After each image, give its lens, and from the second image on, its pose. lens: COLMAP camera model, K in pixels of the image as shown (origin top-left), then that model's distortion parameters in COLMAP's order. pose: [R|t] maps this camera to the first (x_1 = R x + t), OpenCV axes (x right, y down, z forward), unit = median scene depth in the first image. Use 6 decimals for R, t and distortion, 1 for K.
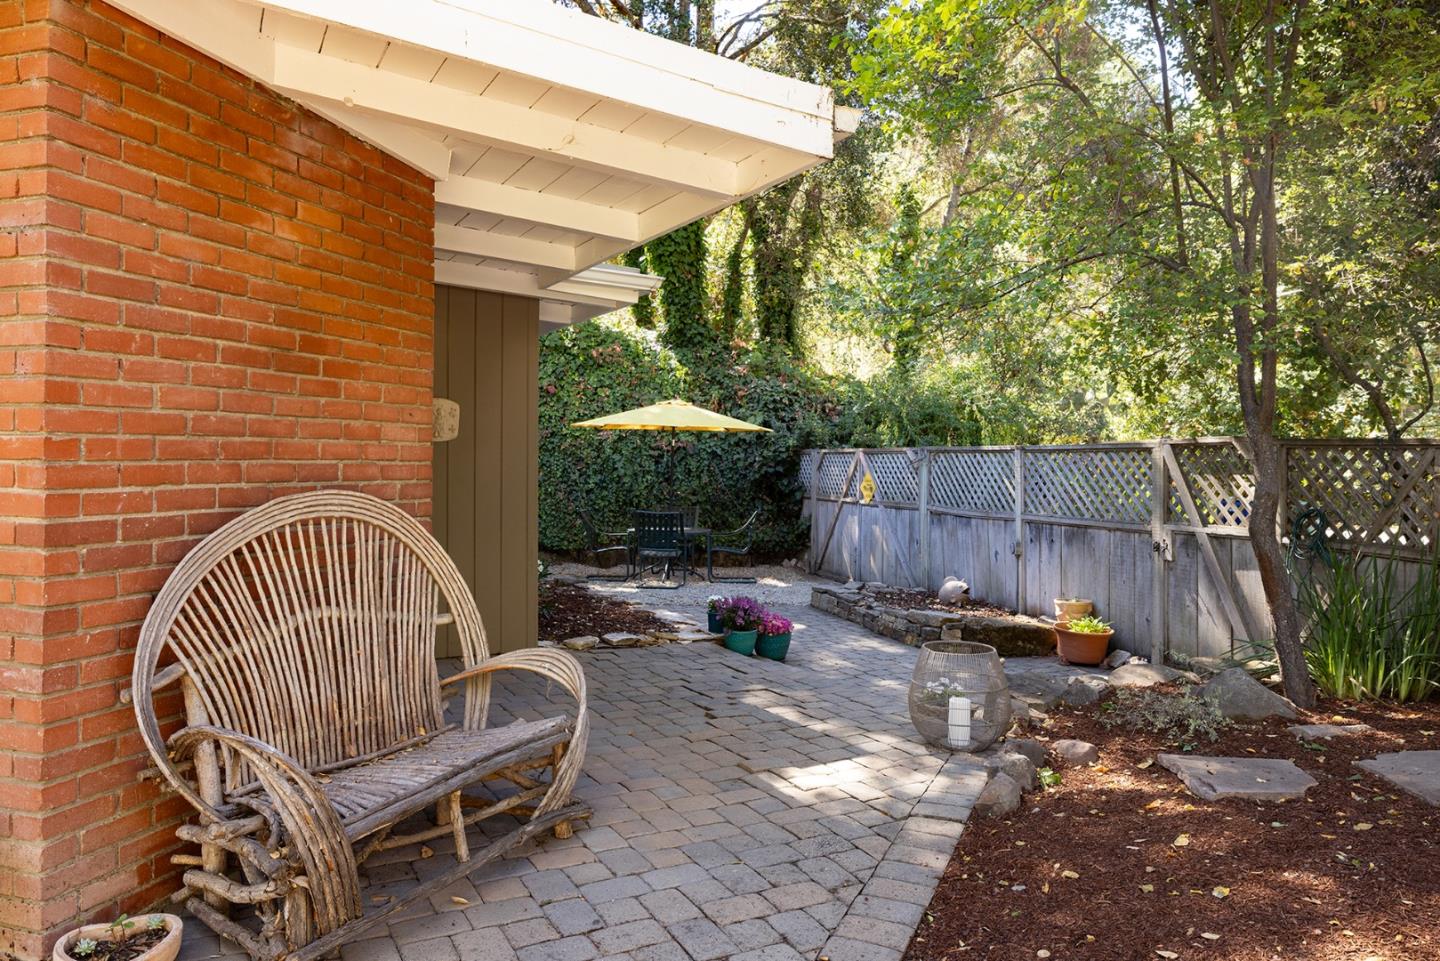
lens RADIAL K [[970.3, 0, 724.3], [0, 970.3, 466.8], [0, 0, 1]] dist [-0.001502, -0.001001]
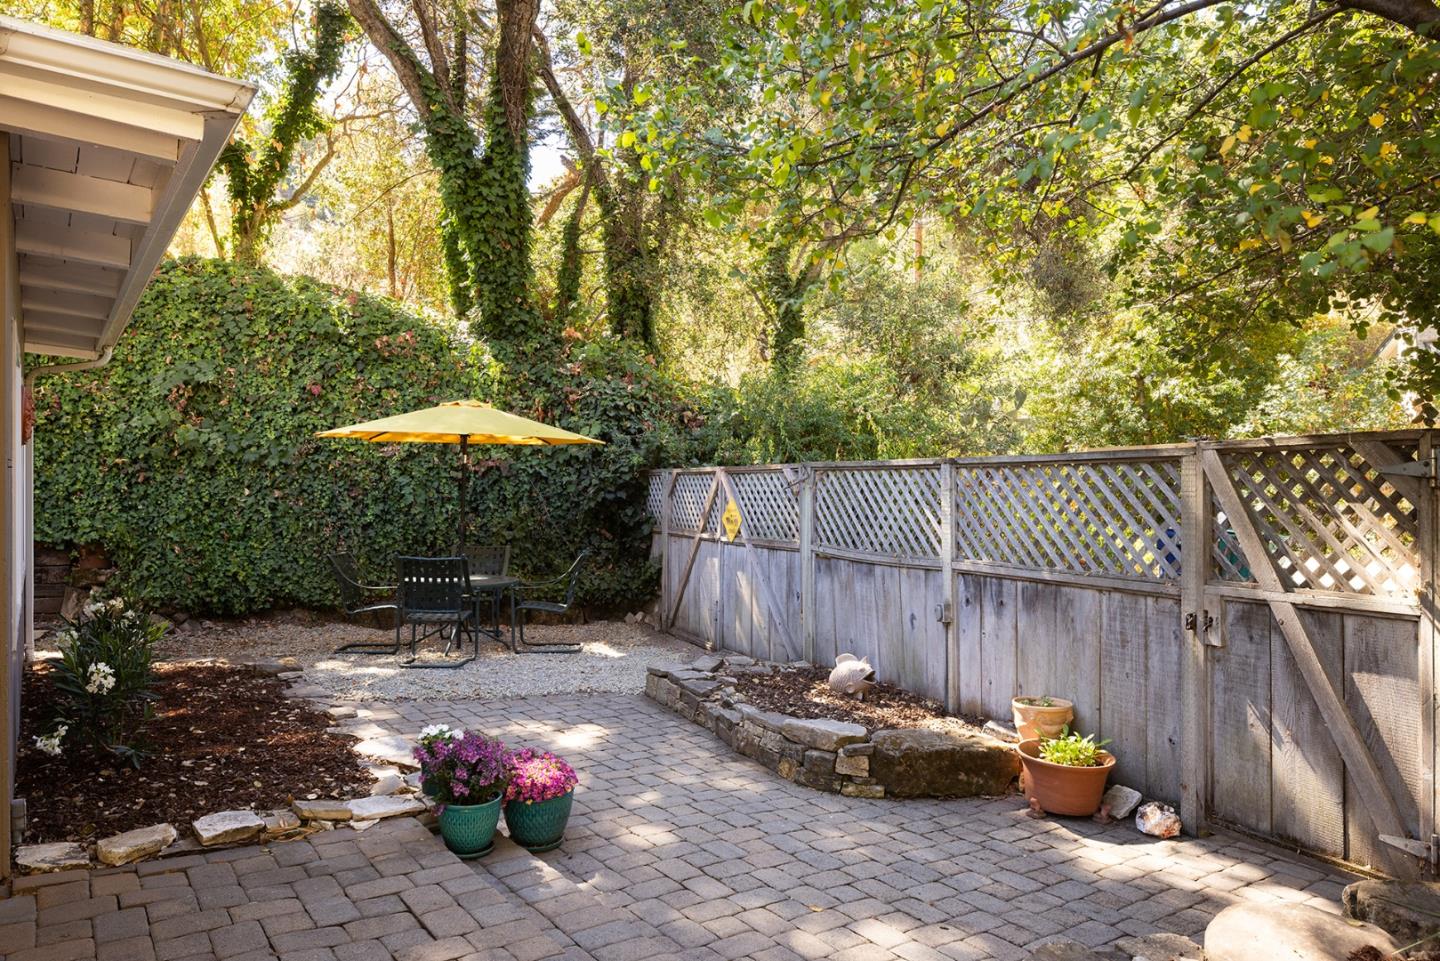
lens RADIAL K [[992.4, 0, 721.3], [0, 992.4, 496.3], [0, 0, 1]] dist [-0.006044, -0.001416]
pose [[0.993059, -0.005299, 0.117497, 0.043707], [0.004864, 0.999980, 0.003985, 0.000707], [-0.117516, -0.003386, 0.993065, 0.214184]]
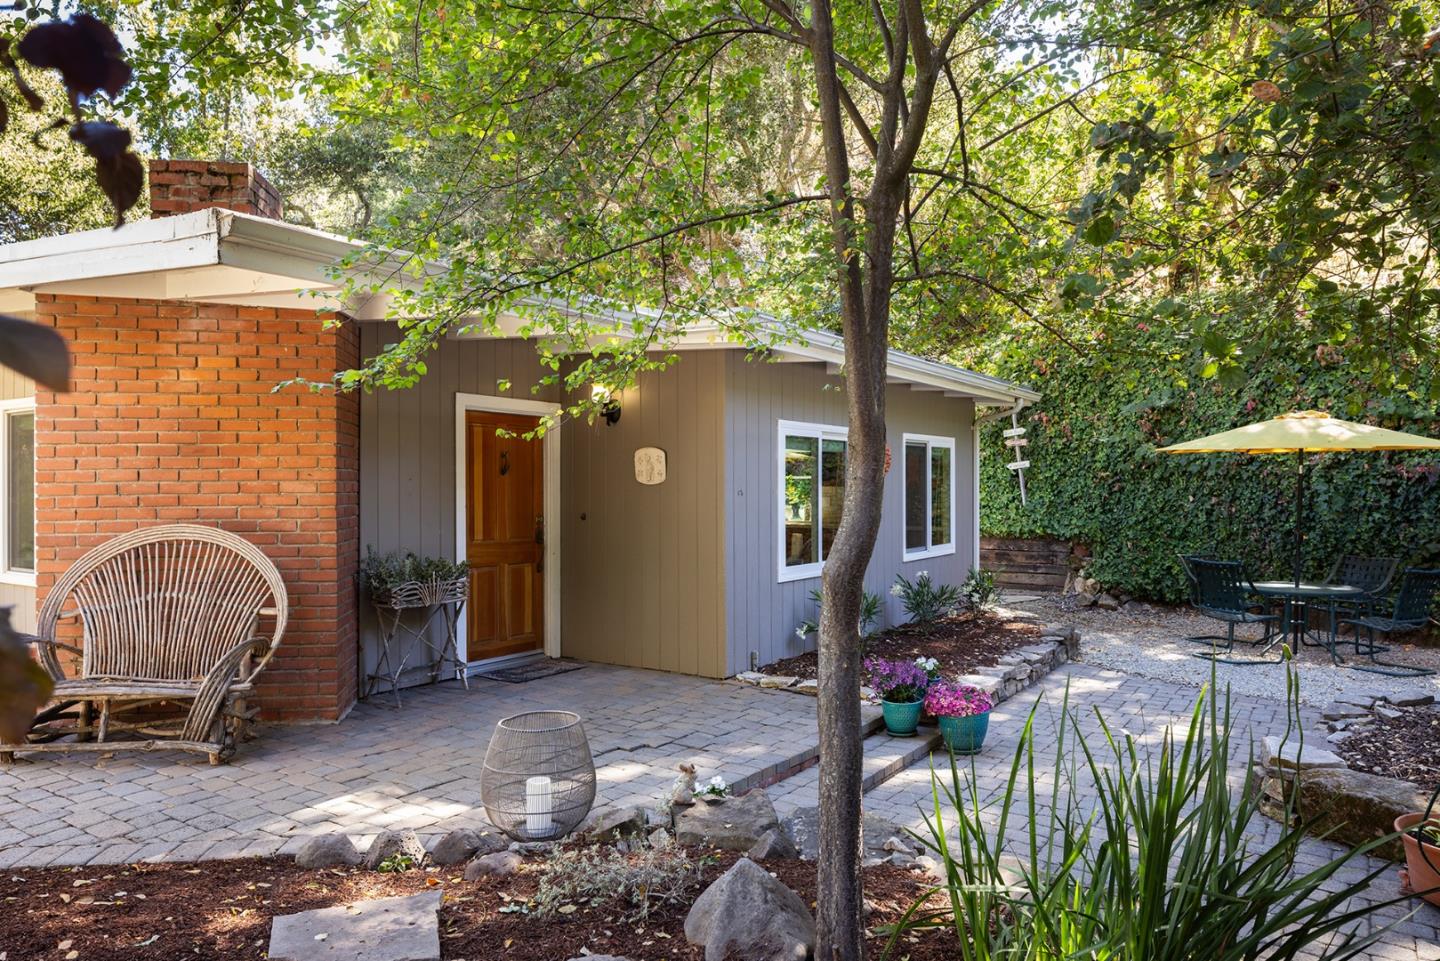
lens RADIAL K [[970.3, 0, 724.3], [0, 970.3, 466.8], [0, 0, 1]] dist [-0.001502, -0.001001]
pose [[0.464551, -0.027845, -0.885108, 0.352351], [0.003630, 0.999557, -0.029540, -0.006119], [0.885539, 0.010510, 0.464447, 0.239683]]
